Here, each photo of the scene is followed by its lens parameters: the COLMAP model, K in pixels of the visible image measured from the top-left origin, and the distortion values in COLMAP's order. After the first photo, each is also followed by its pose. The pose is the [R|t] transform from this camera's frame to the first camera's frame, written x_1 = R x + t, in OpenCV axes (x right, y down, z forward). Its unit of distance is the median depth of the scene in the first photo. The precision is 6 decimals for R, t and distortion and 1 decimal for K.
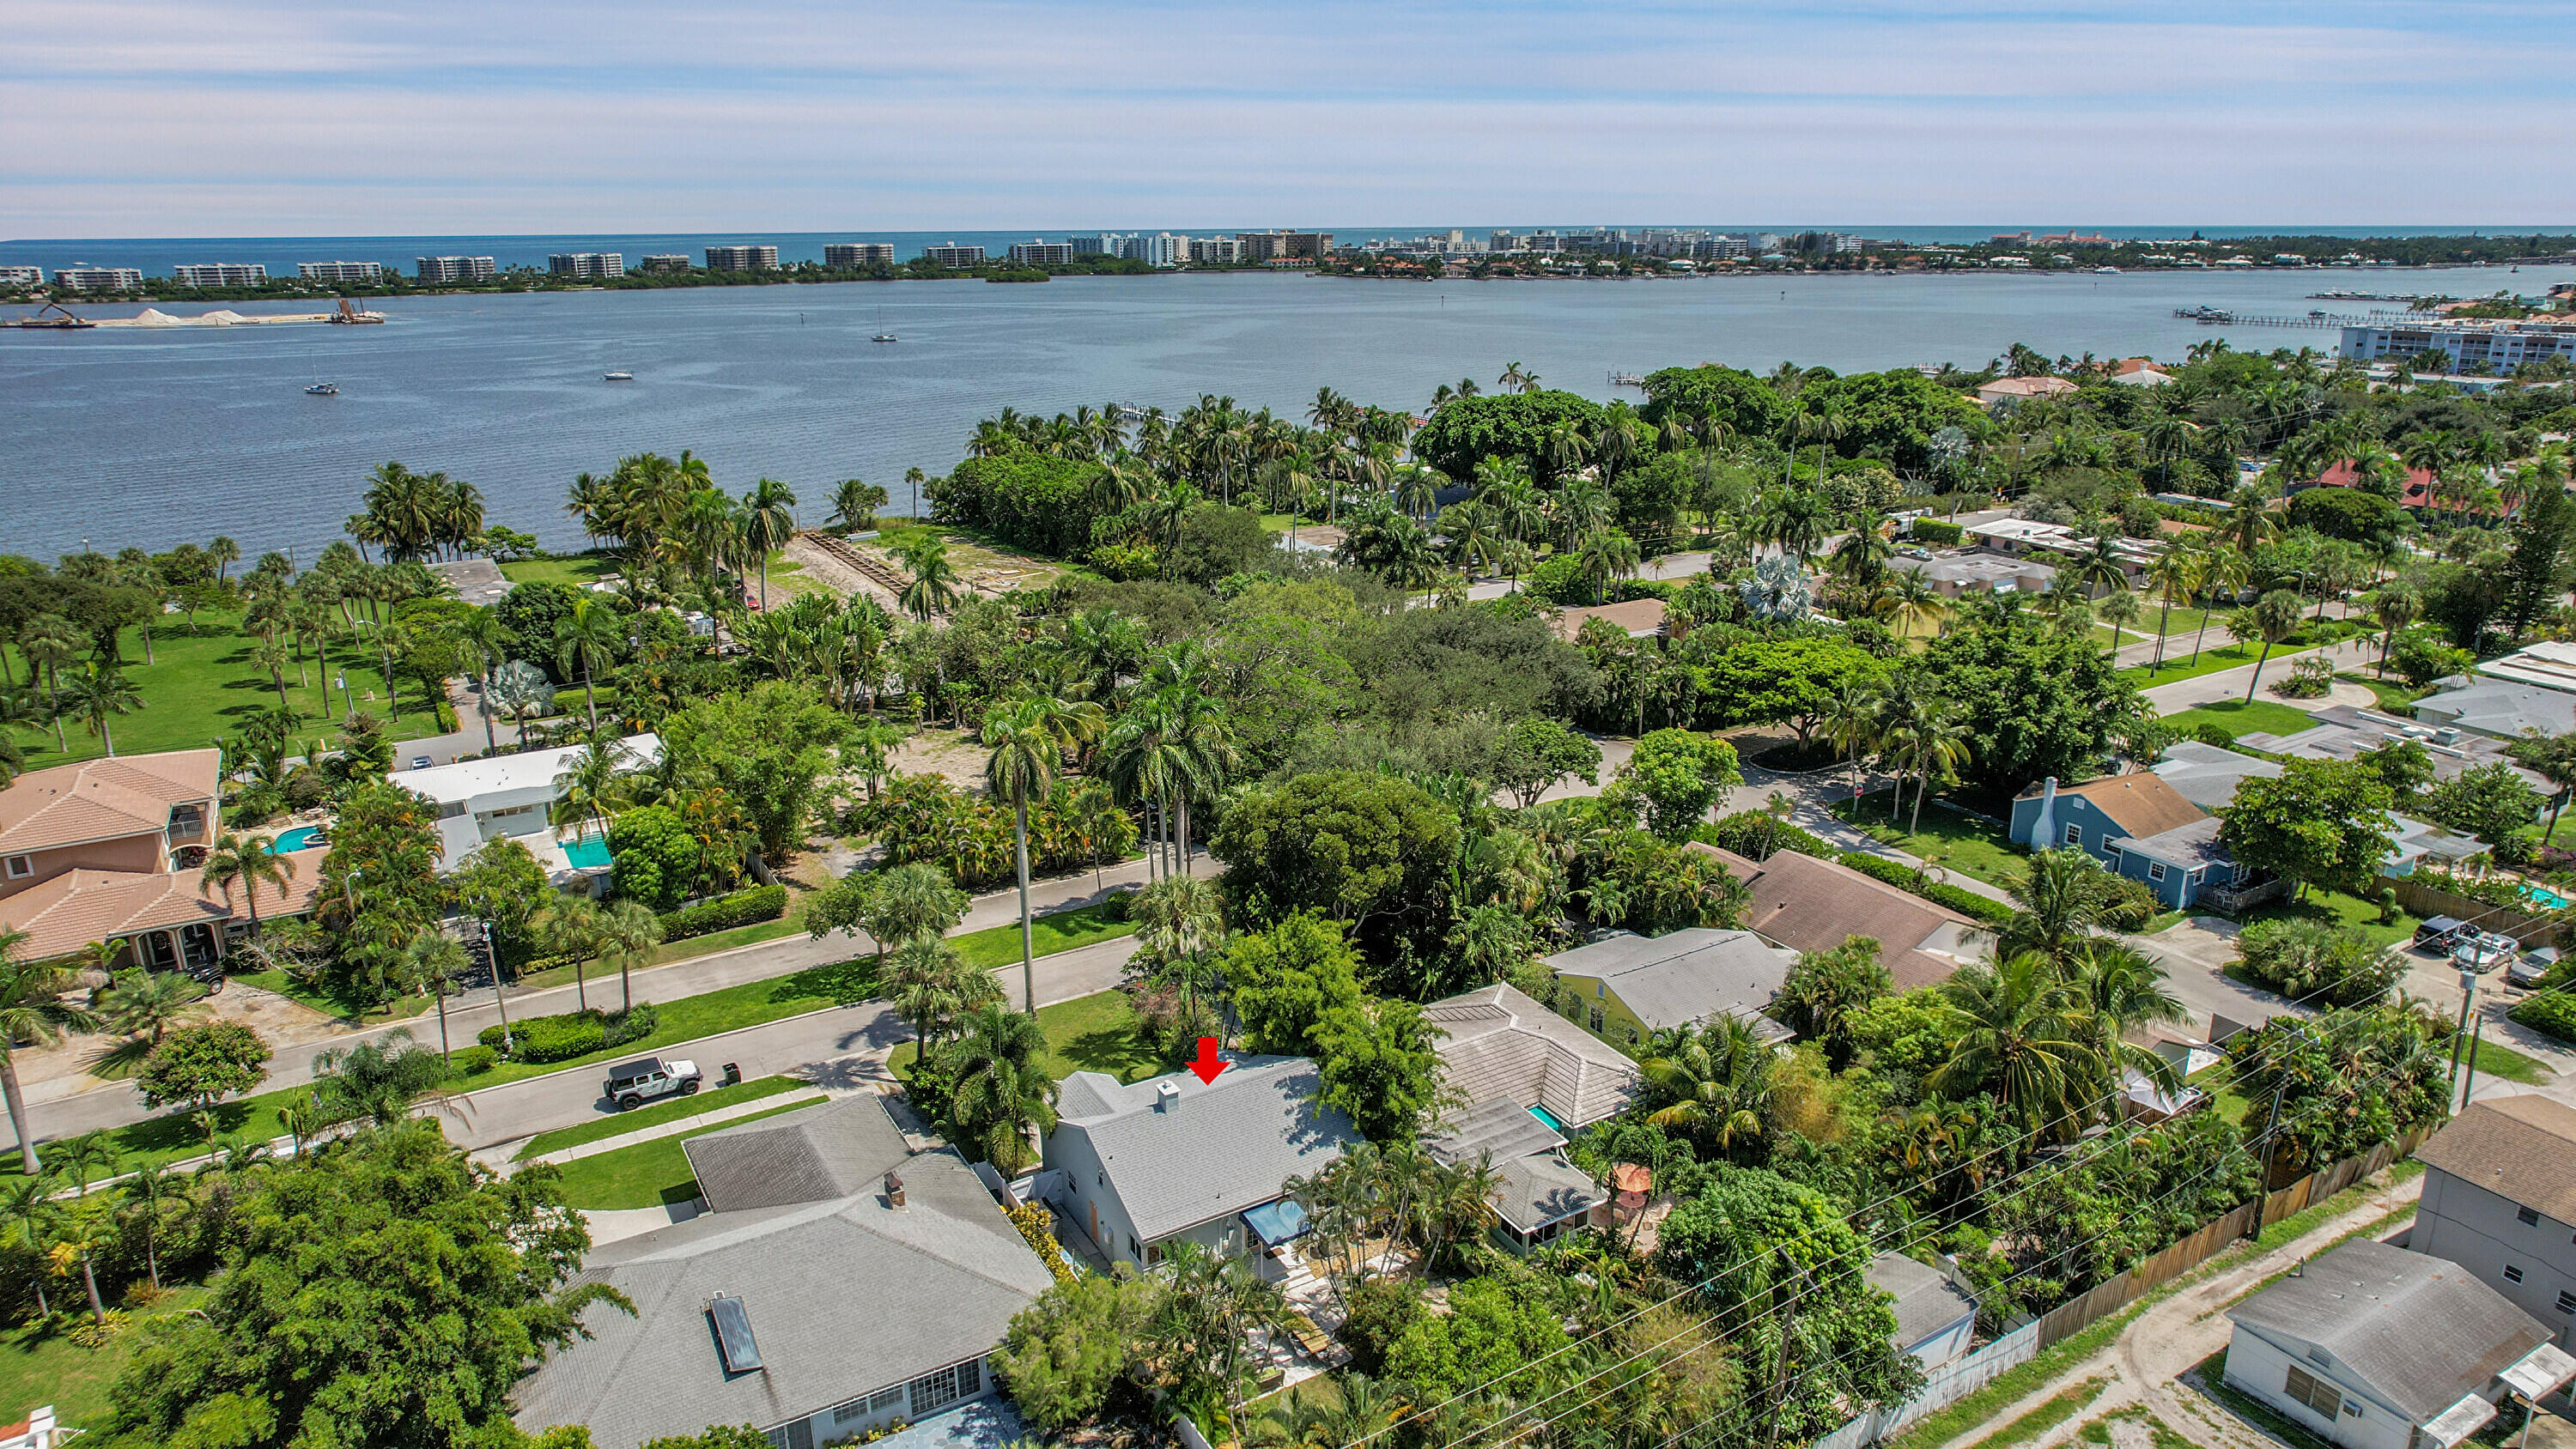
lens RADIAL K [[1637.8, 0, 1299.5], [0, 1637.8, 734.8], [0, 0, 1]] dist [-0.070831, 0.065376]
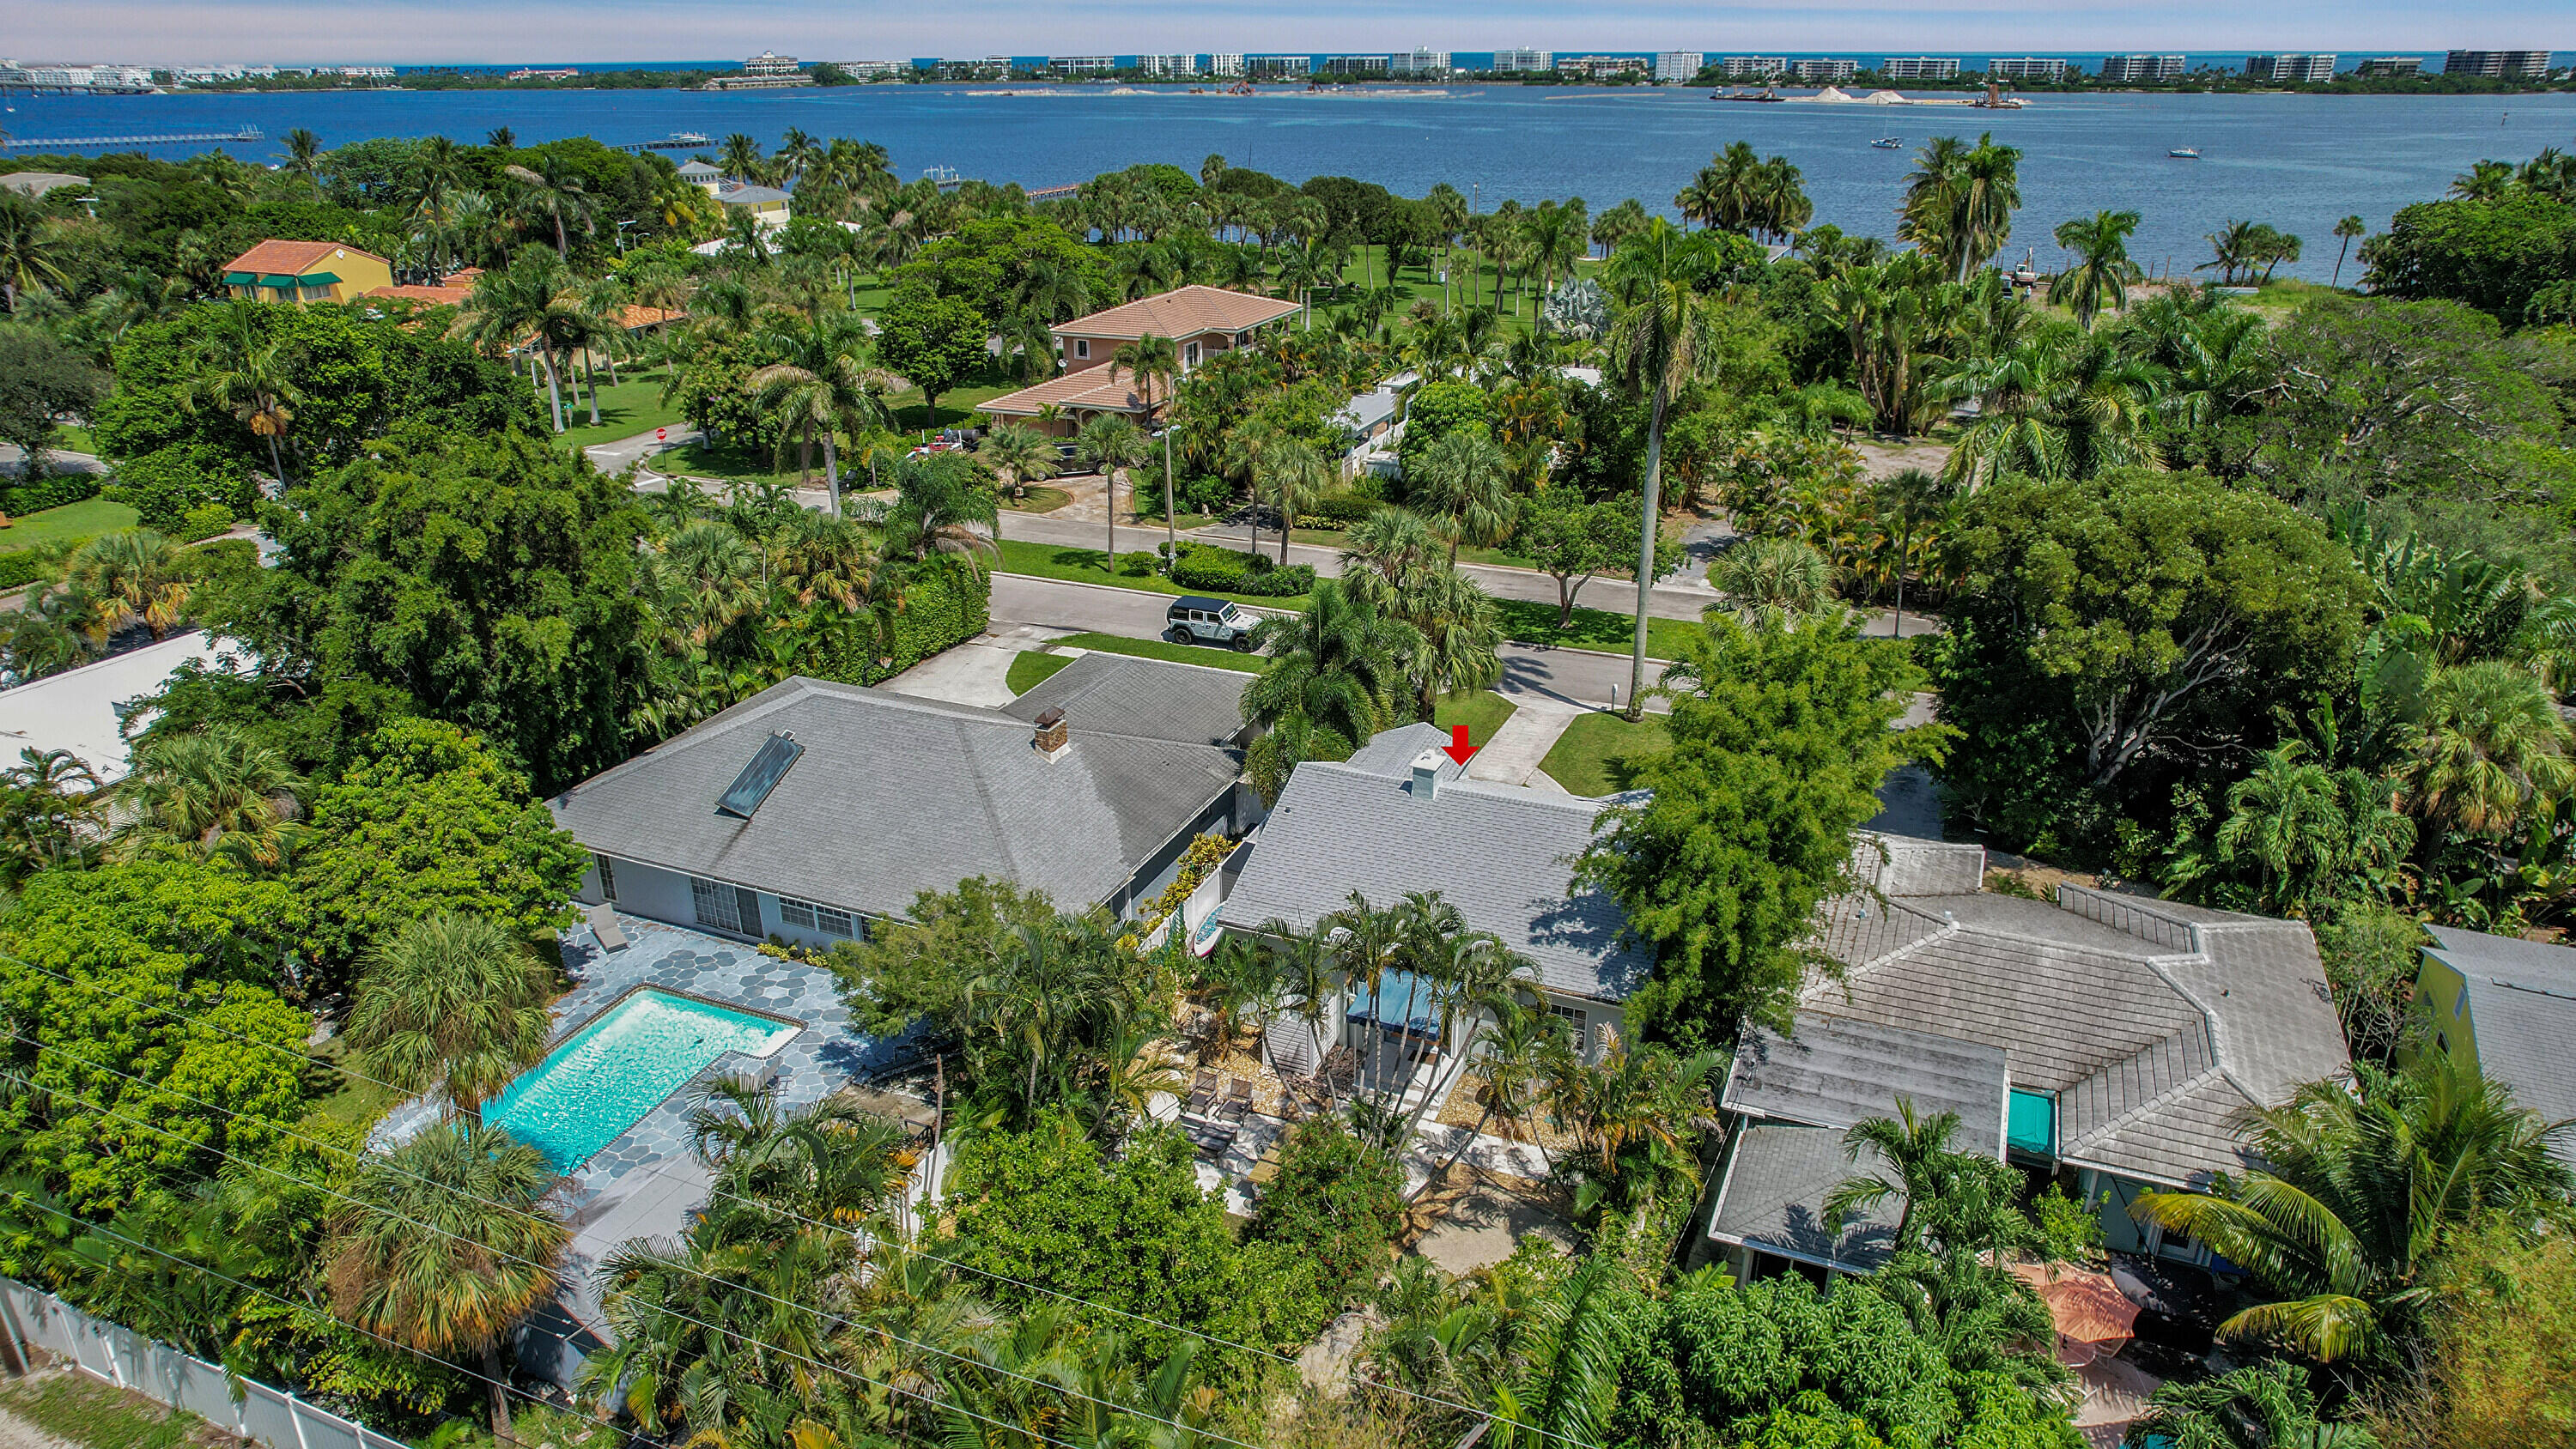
lens RADIAL K [[1644.9, 0, 1299.0], [0, 1644.9, 728.3], [0, 0, 1]] dist [-0.078595, 0.073866]
pose [[0.586921, 0.312698, -0.746822, 0.291704], [-0.240931, 0.948075, 0.207618, 0.064980], [0.772965, 0.058077, 0.631784, 0.435753]]
